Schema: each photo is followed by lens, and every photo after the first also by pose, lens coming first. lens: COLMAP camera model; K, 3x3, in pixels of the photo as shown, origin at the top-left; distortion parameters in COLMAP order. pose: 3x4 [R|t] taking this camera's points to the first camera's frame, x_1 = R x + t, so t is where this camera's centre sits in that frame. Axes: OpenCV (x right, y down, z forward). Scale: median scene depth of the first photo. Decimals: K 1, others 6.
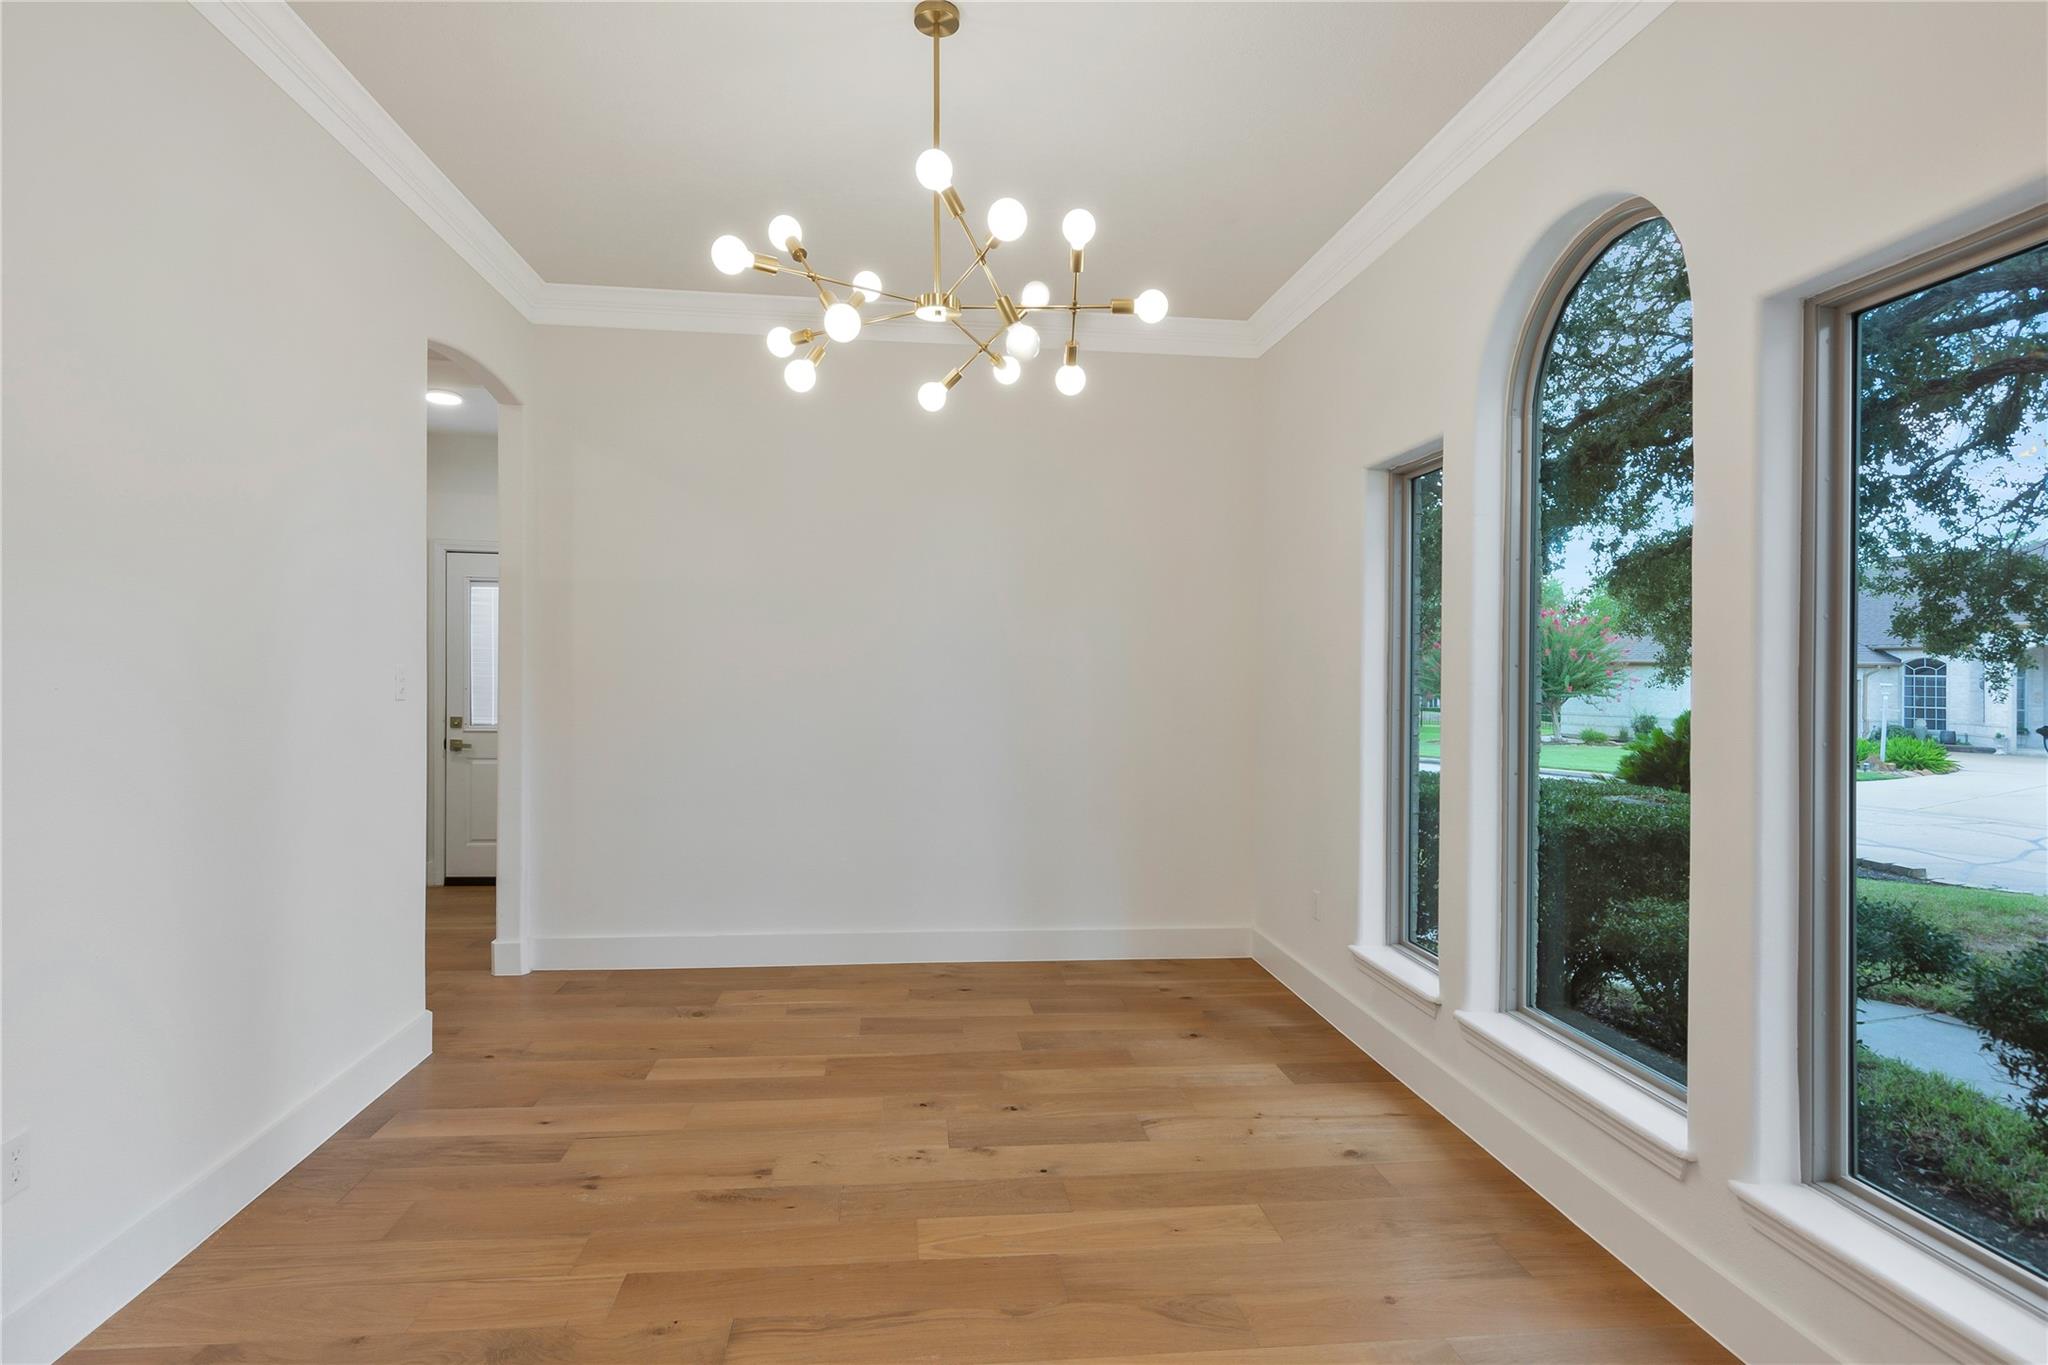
lens RADIAL K [[1024.5, 0, 1020.5], [0, 1024.5, 663.2], [0, 0, 1]] dist [-0.000972, -0.000033]
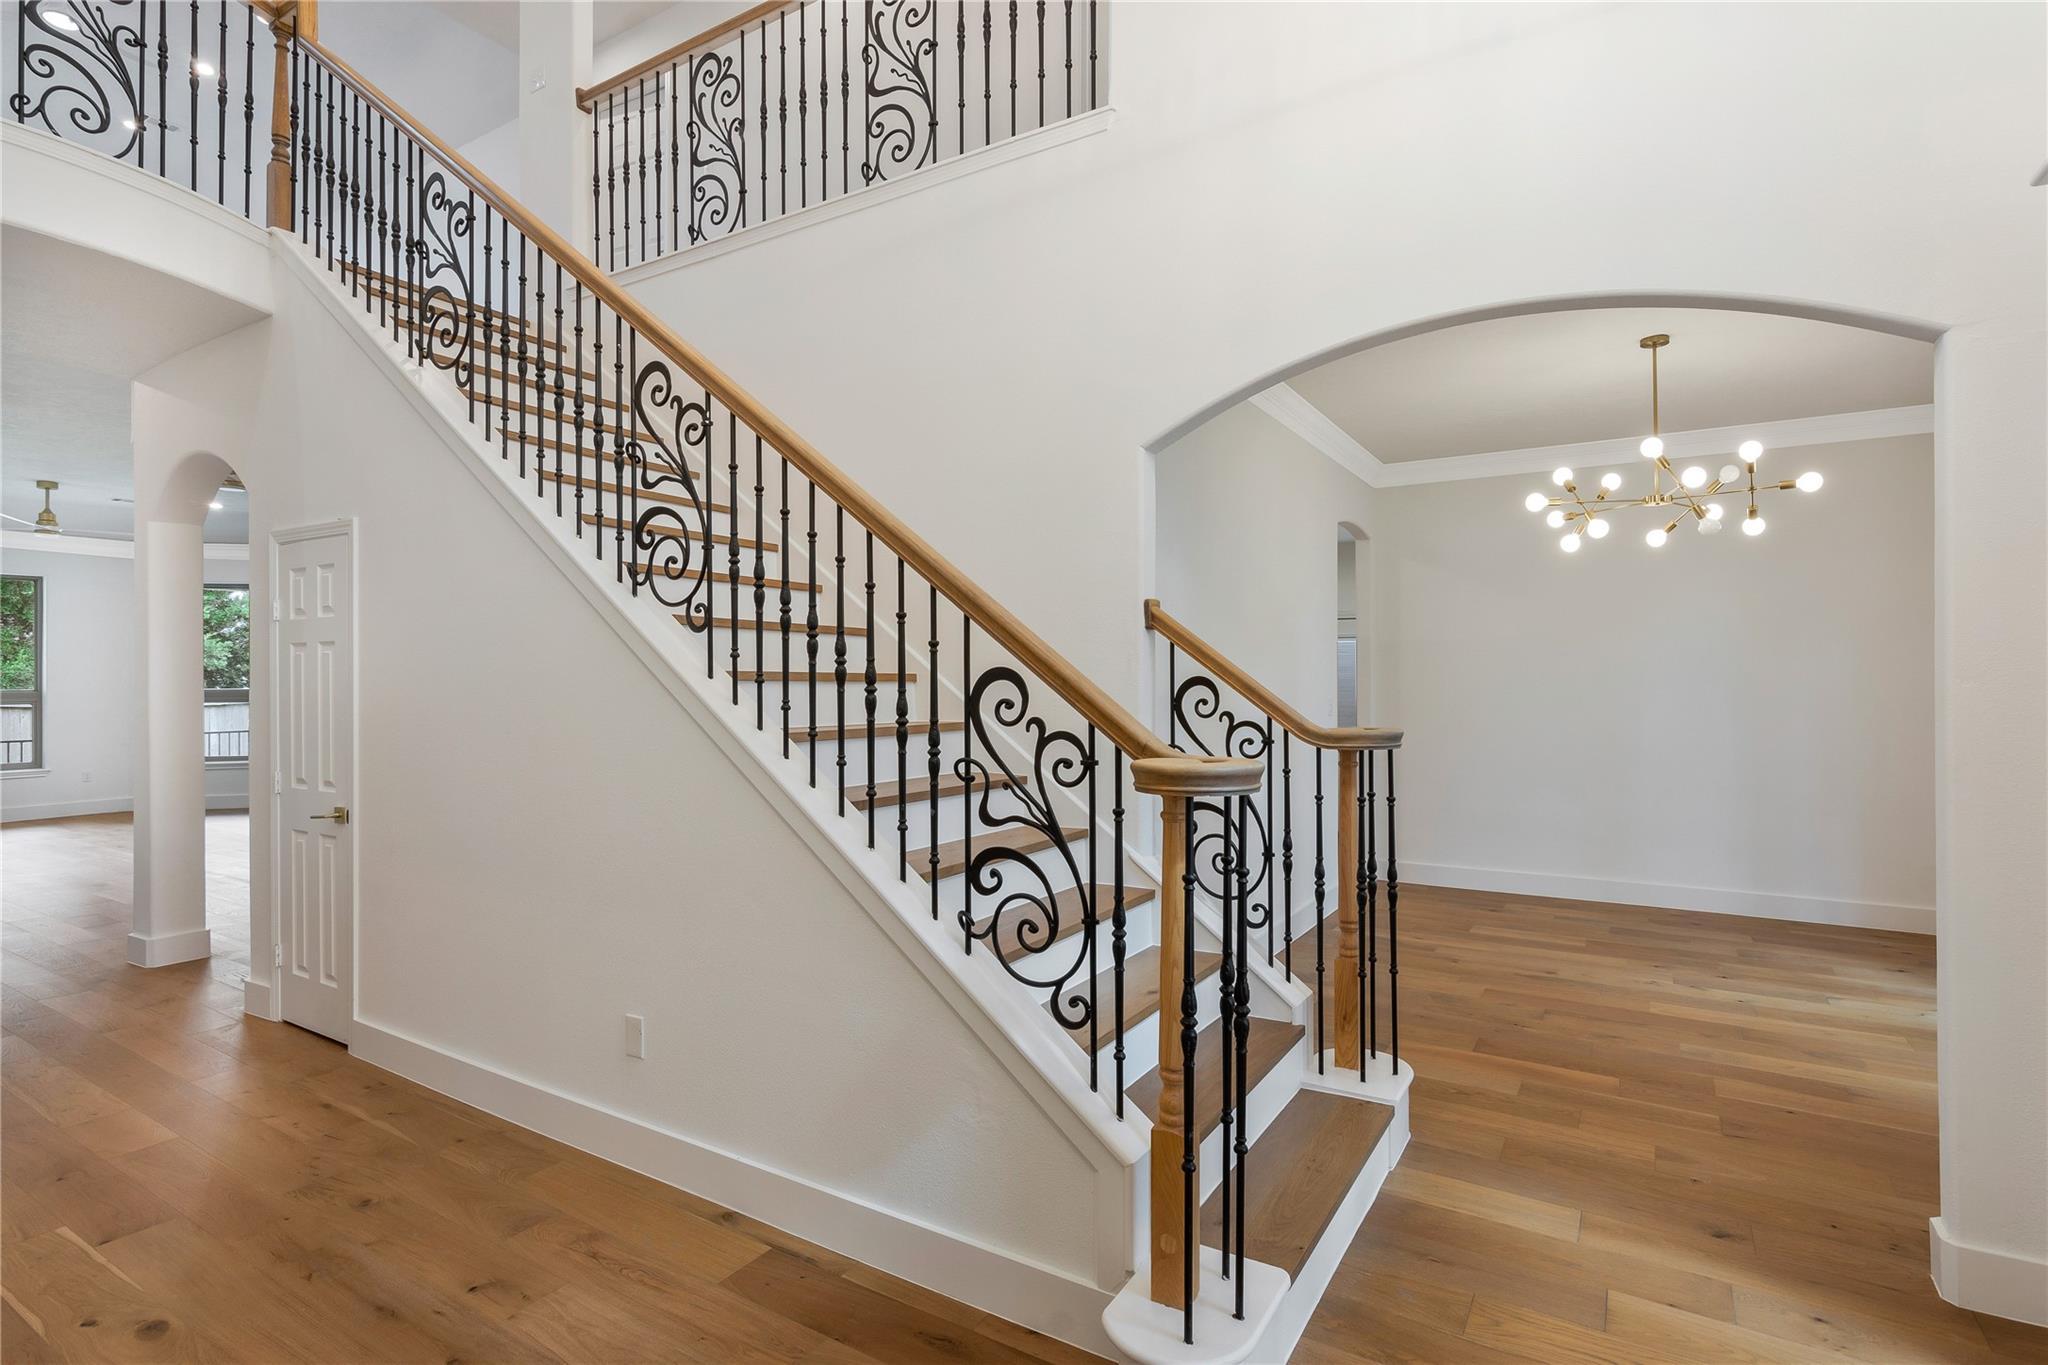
lens RADIAL K [[1016.7, 0, 1015.2], [0, 1016.7, 672.4], [0, 0, 1]] dist [0.002594, 0.001102]
pose [[0.784246, -0.010598, -0.620360, 0.133335], [0.004597, 0.999926, -0.011271, -0.026355], [0.620433, 0.005988, 0.784236, -1.038318]]
